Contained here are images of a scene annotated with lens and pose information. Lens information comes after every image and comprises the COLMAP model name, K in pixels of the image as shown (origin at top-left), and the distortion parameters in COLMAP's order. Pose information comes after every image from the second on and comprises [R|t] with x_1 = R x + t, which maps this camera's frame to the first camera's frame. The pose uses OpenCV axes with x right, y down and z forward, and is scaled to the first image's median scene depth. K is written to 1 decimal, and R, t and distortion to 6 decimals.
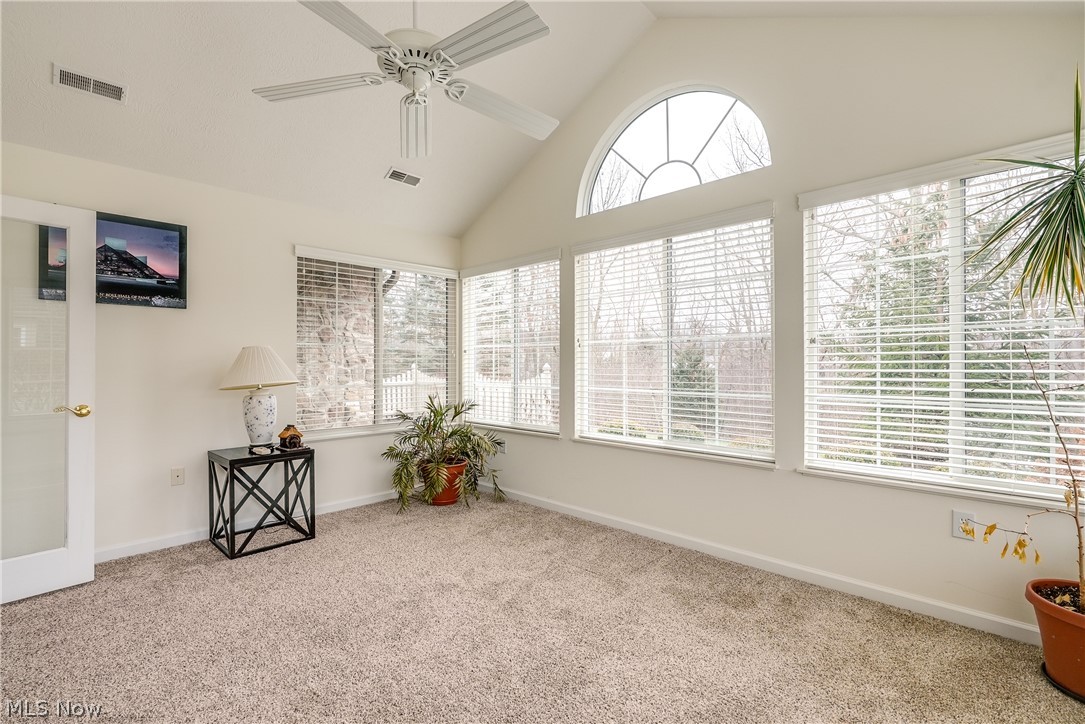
lens RADIAL K [[493.8, 0, 542.5], [0, 493.8, 362.0], [0, 0, 1]] dist [0.000378, -0.000071]
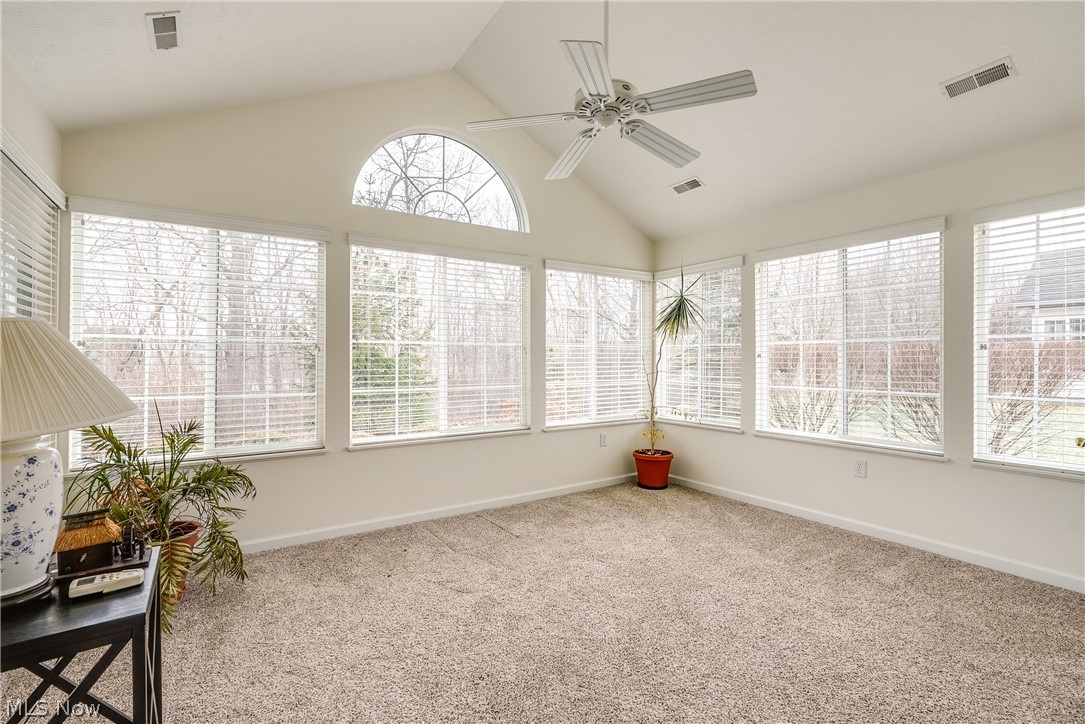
lens RADIAL K [[492.9, 0, 542.5], [0, 492.9, 362.0], [0, 0, 1]] dist [-0.002073, 0.000930]
pose [[0.205391, 0.002857, 0.978676, -0.876028], [0.000647, 0.999995, -0.003055, 0.001869], [-0.978680, 0.001261, 0.205388, 0.561700]]
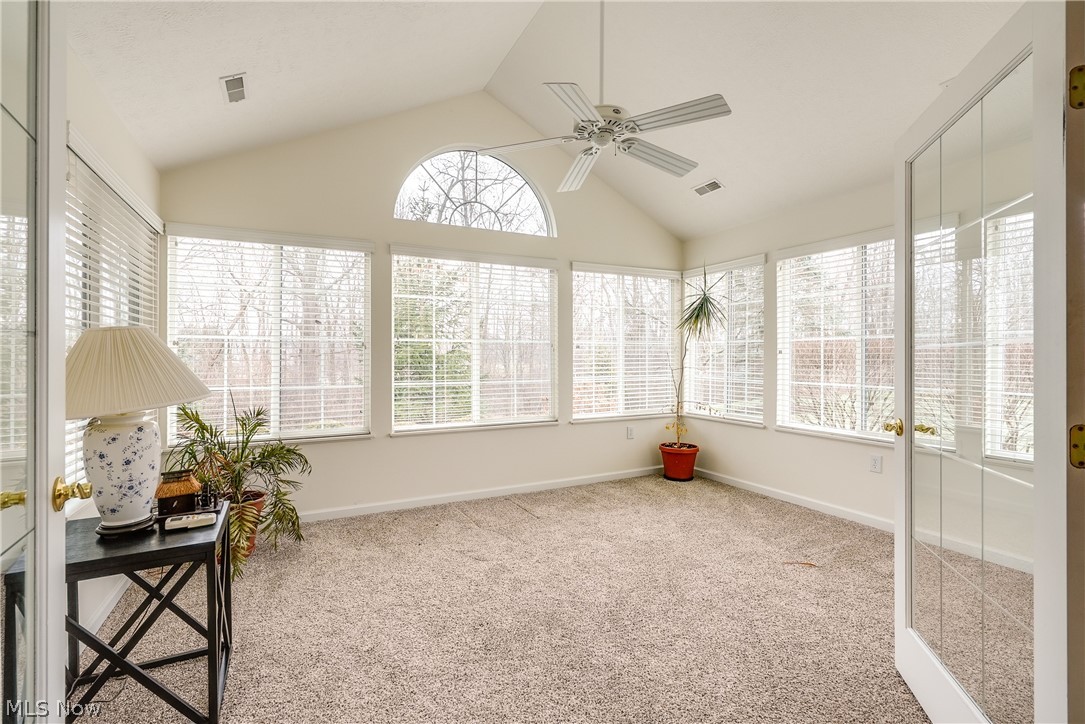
lens RADIAL K [[493.8, 0, 542.5], [0, 493.8, 362.0], [0, 0, 1]] dist [0.000378, -0.000071]
pose [[0.320233, -0.004309, 0.947329, -0.944760], [0.000689, 0.999990, 0.004316, 0.002313], [-0.947339, -0.000729, 0.320233, 0.452855]]
